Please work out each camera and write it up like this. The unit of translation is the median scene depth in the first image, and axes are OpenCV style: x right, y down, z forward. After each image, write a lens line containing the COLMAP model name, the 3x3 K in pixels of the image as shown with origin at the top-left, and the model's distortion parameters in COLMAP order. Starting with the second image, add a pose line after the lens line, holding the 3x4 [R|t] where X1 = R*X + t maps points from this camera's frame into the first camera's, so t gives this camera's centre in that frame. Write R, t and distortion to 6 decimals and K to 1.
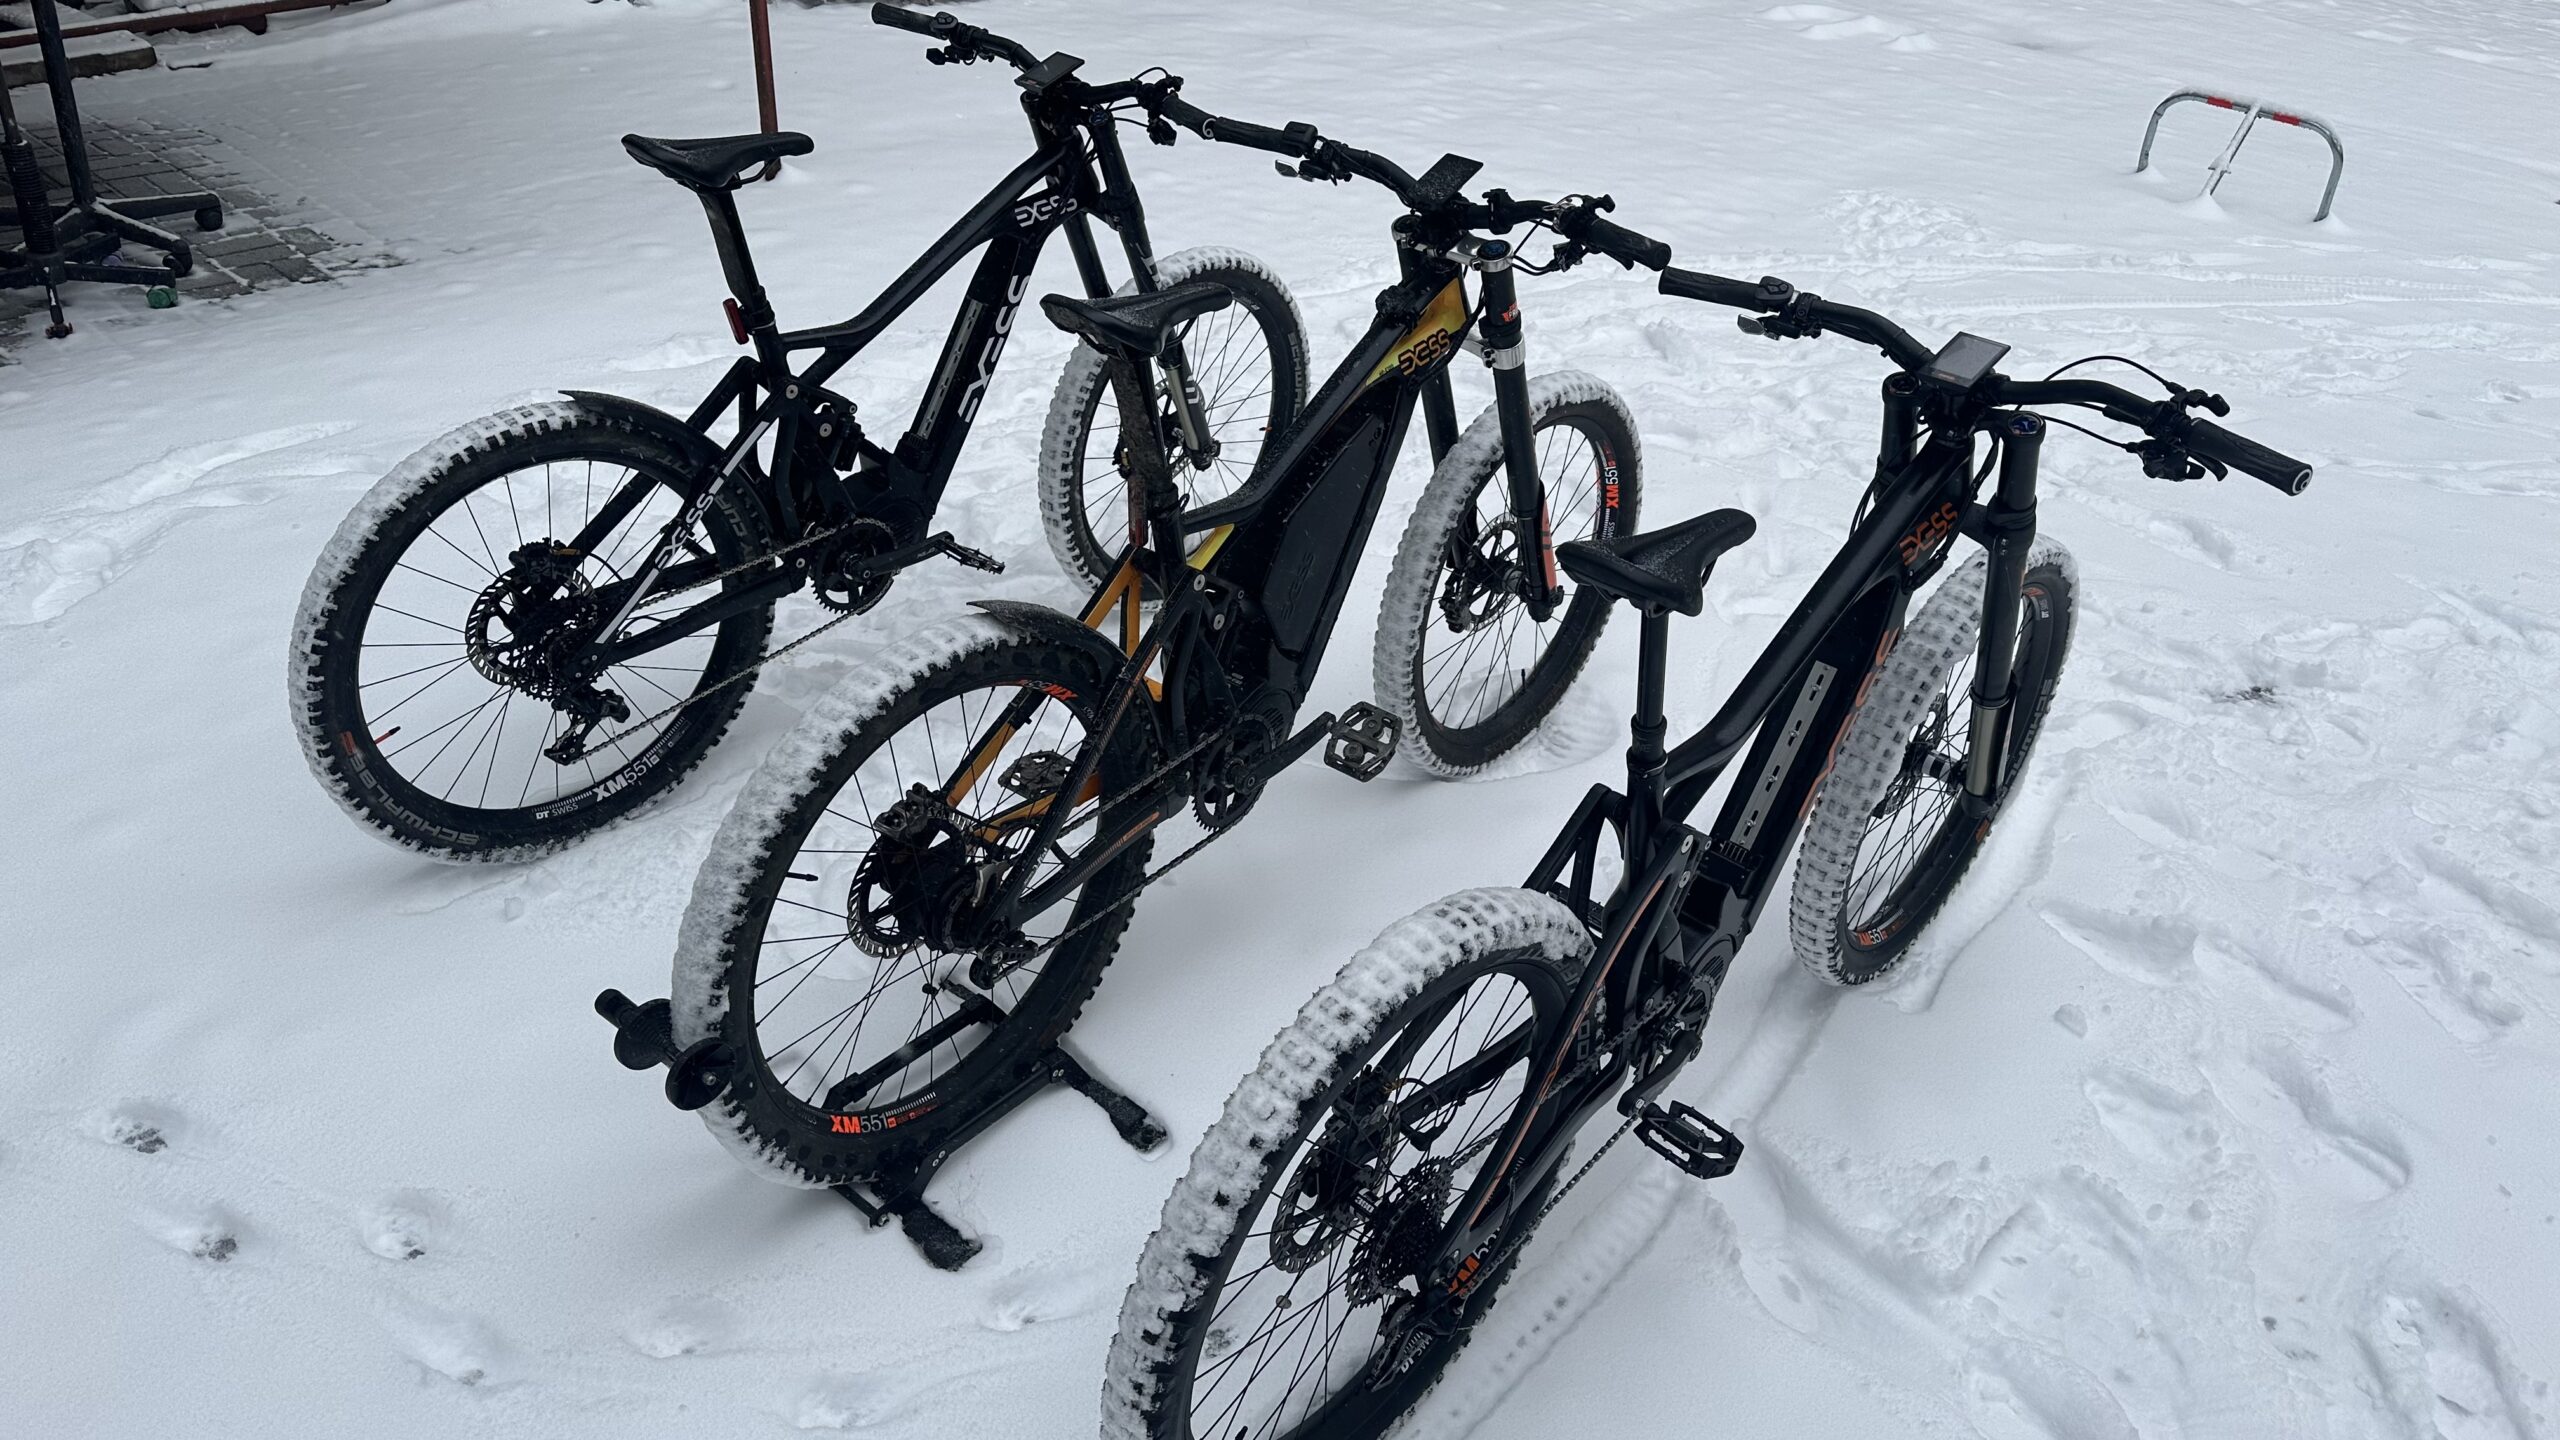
lens RADIAL K [[1771.7, 0, 1278.2], [0, 1771.7, 725.7], [0, 0, 1]] dist [0.012126, -0.013524]
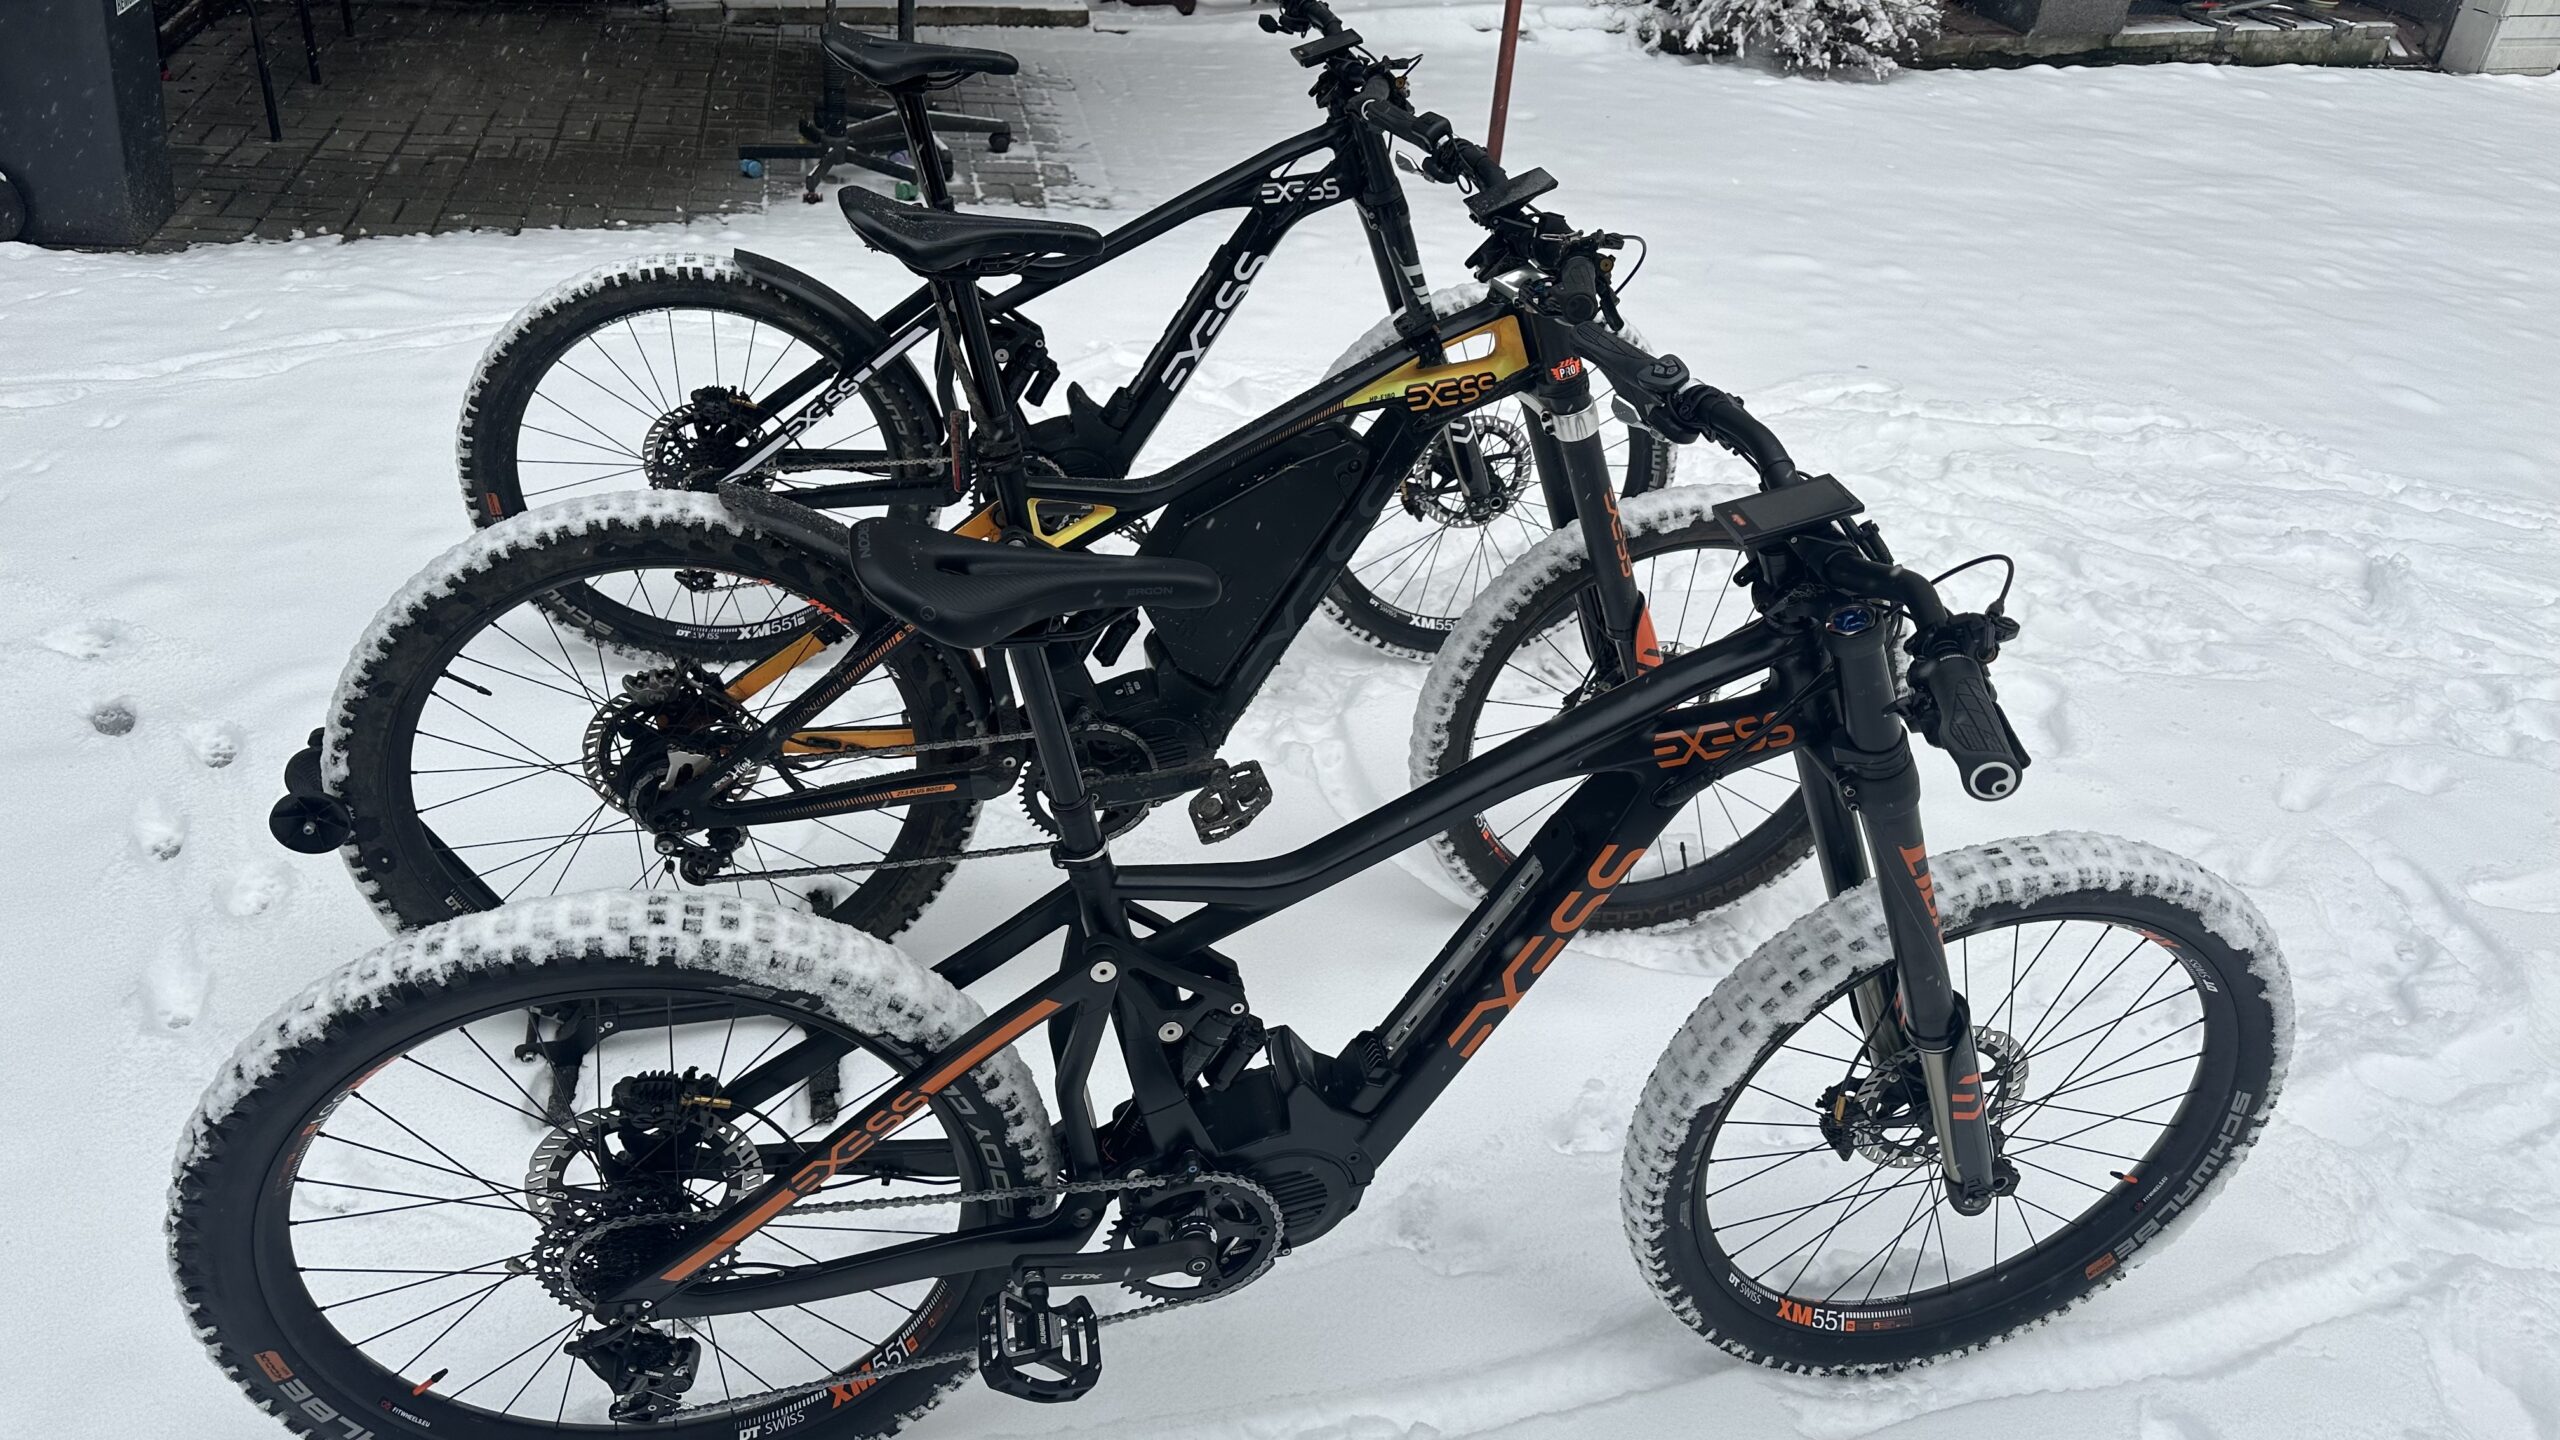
lens RADIAL K [[1771.7, 0, 1276.6], [0, 1771.7, 720.8], [0, 0, 1]] dist [0.012126, -0.013524]
pose [[0.815671, 0.309690, -0.488644, 0.426046], [-0.334726, 0.941550, 0.037987, -0.061905], [0.471847, 0.132577, 0.871656, 0.226040]]
